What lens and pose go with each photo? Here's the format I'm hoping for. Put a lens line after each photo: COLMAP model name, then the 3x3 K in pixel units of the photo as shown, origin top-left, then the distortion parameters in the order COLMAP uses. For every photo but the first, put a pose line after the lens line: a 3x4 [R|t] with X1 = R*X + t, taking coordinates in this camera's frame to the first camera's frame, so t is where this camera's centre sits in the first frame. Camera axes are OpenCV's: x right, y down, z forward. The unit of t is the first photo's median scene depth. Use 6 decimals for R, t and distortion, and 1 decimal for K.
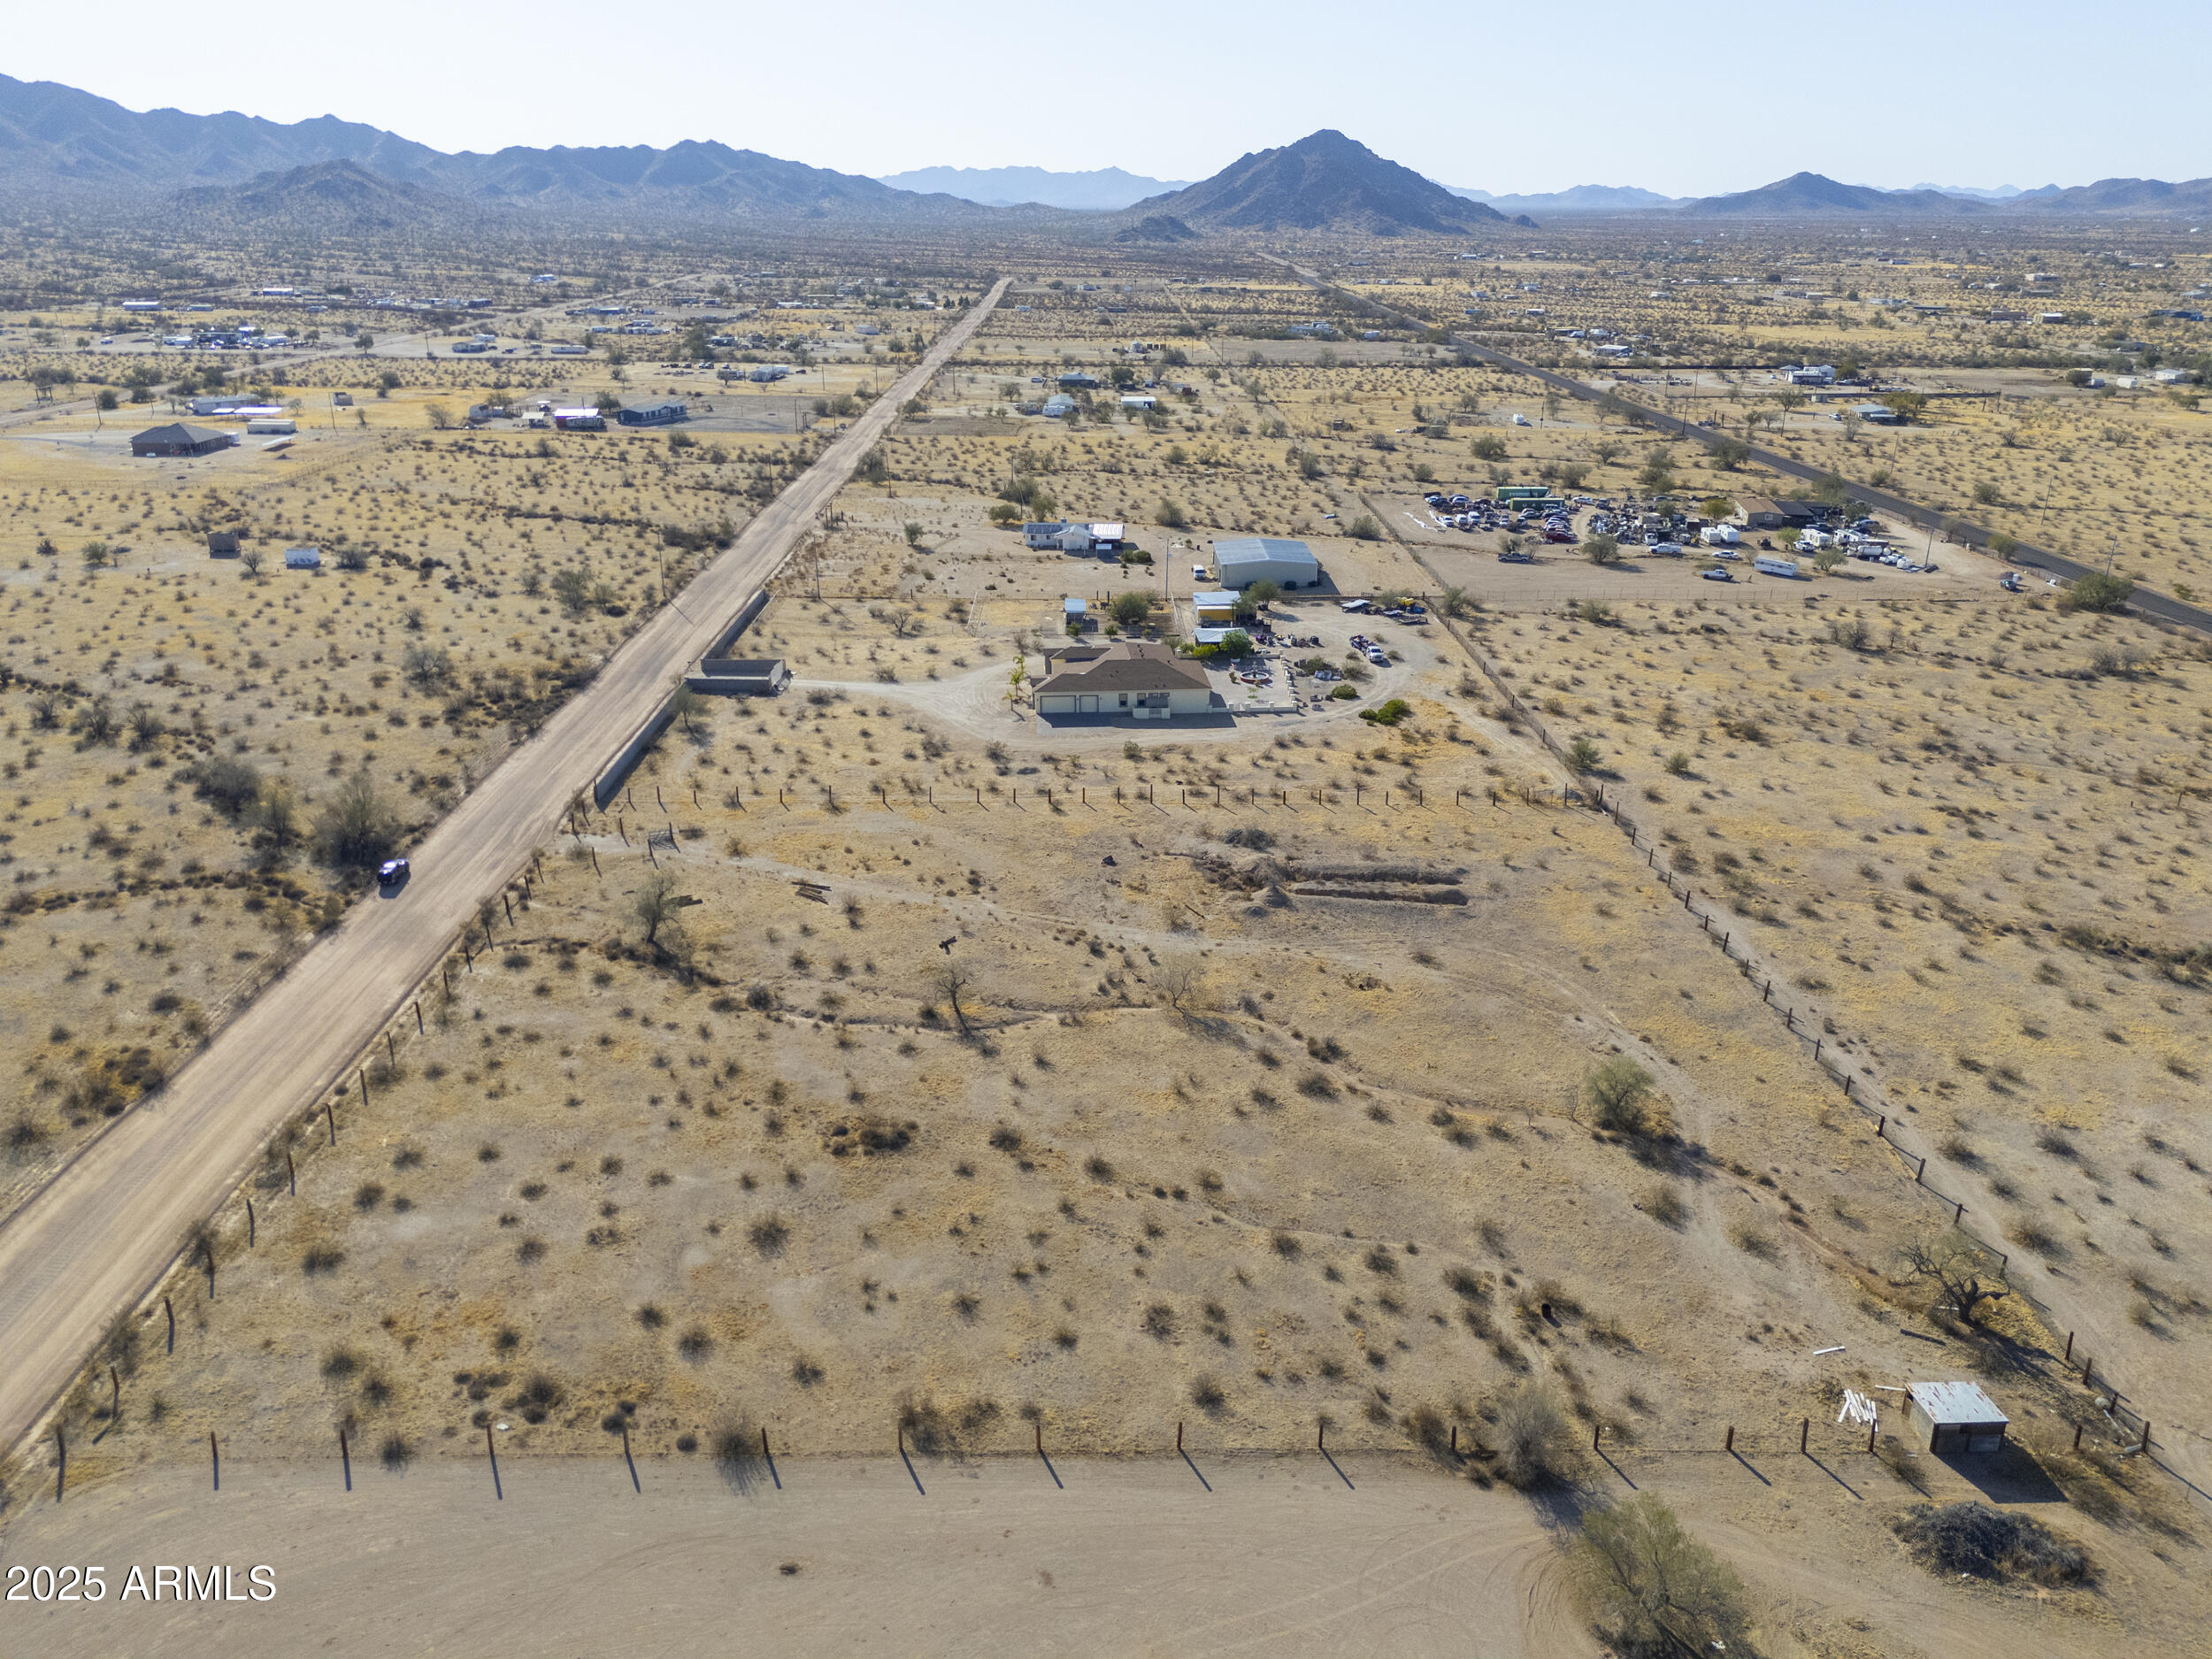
lens RADIAL K [[1620.4, 0, 1102.7], [0, 1620.4, 841.5], [0, 0, 1]] dist [0.087555, -0.088309]
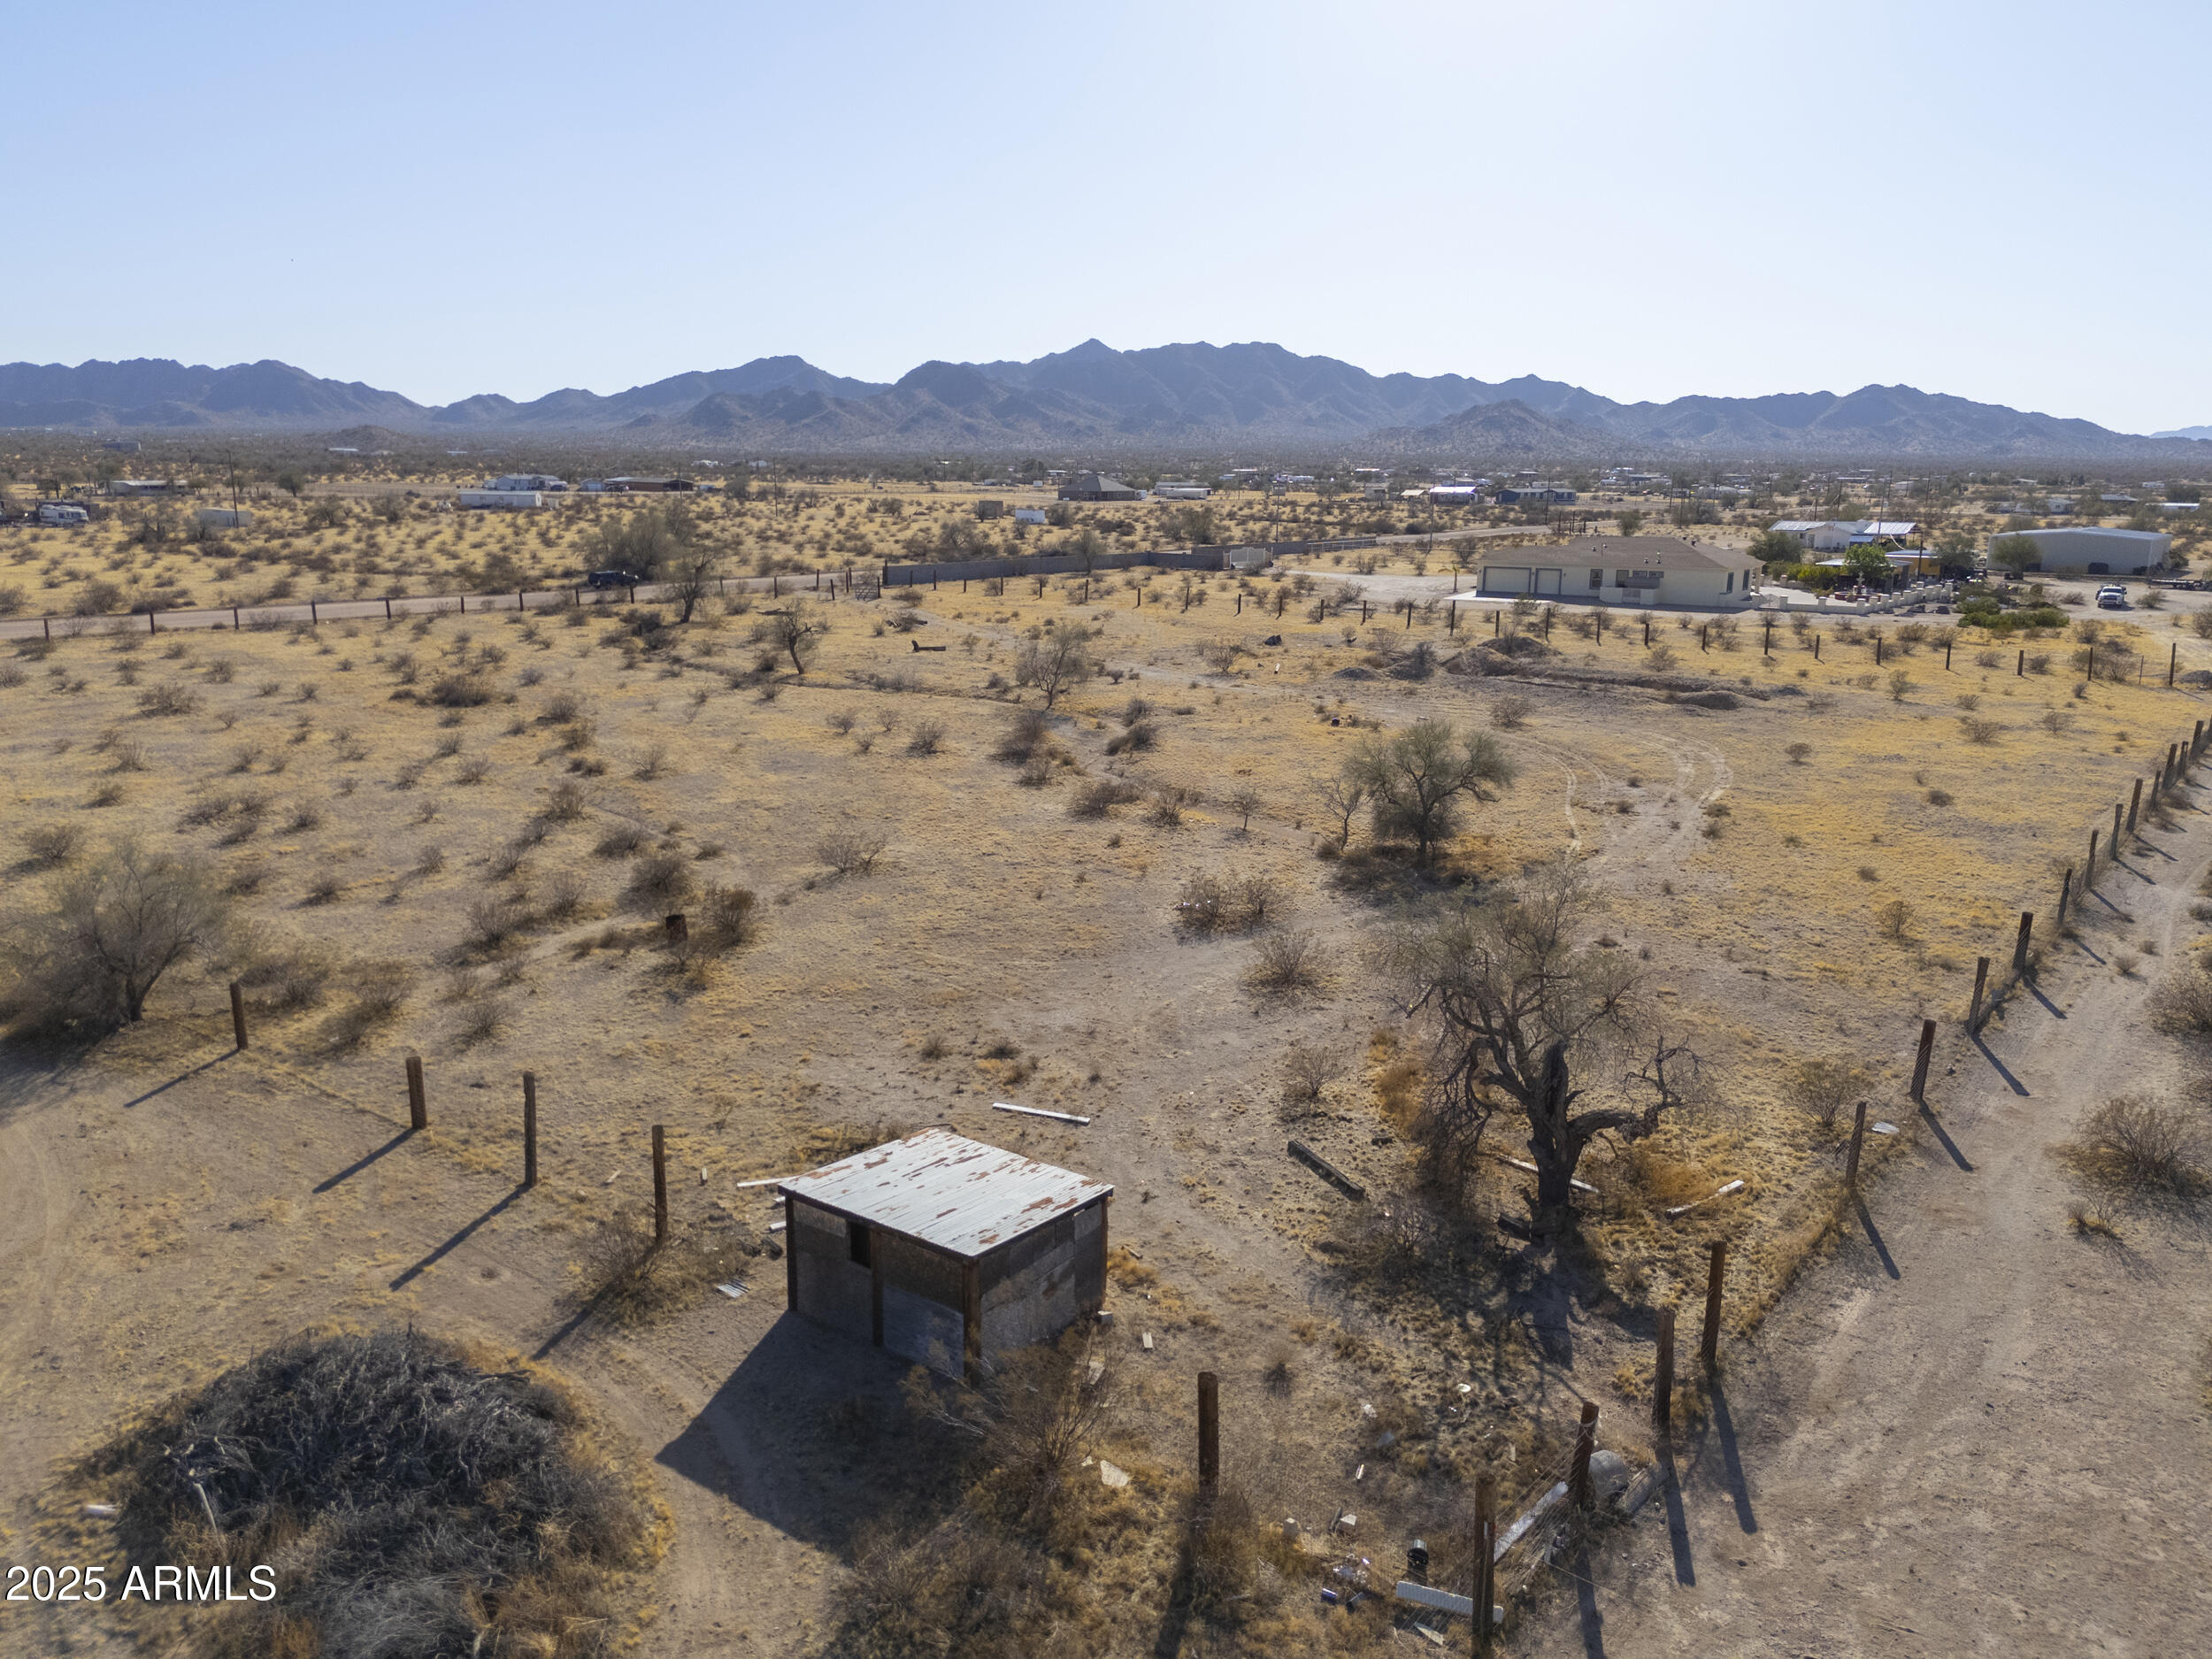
lens RADIAL K [[1620.4, 0, 1102.7], [0, 1620.4, 841.5], [0, 0, 1]] dist [0.087555, -0.088309]
pose [[0.783561, 0.147037, -0.603666, 0.375943], [-0.234639, 0.969675, -0.068376, 0.158708], [0.575306, 0.195221, 0.794300, 0.420556]]
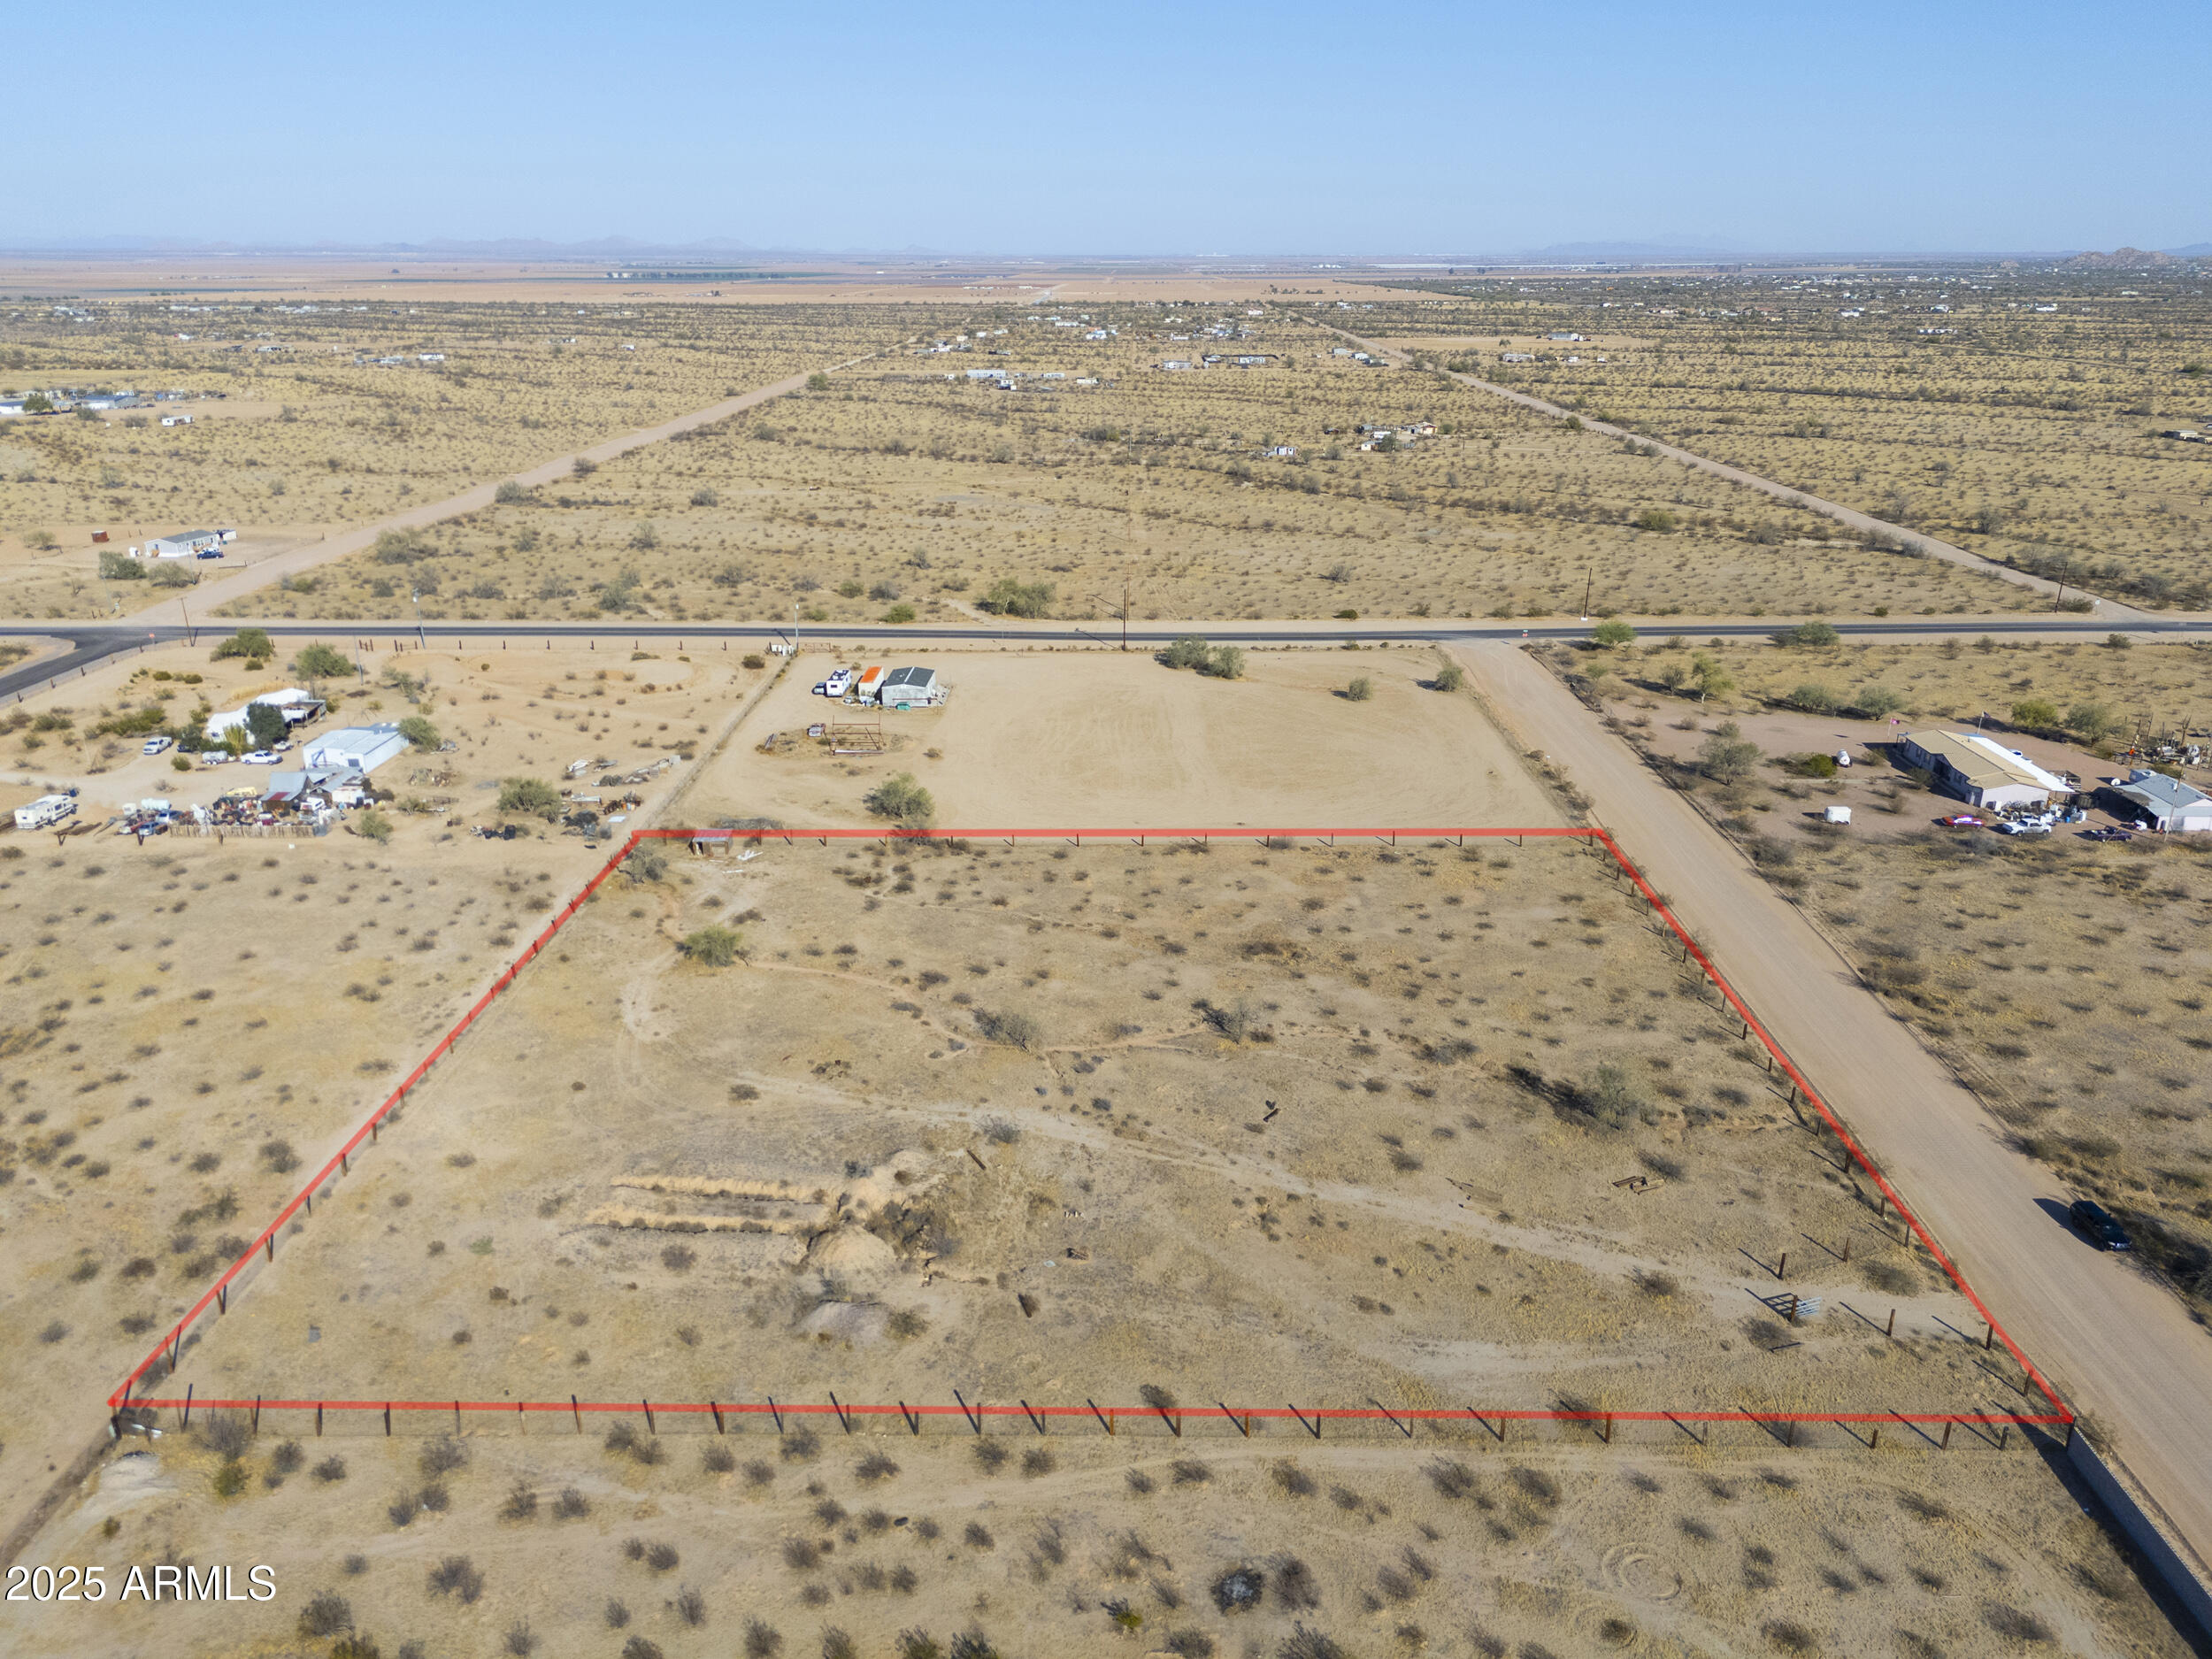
lens RADIAL K [[1620.4, 0, 1102.7], [0, 1620.4, 841.5], [0, 0, 1]] dist [0.087555, -0.088309]
pose [[-0.999582, -0.009500, 0.027314, -0.023927], [0.010816, 0.753119, 0.657795, -0.555443], [-0.026820, 0.657816, -0.752701, 1.385955]]
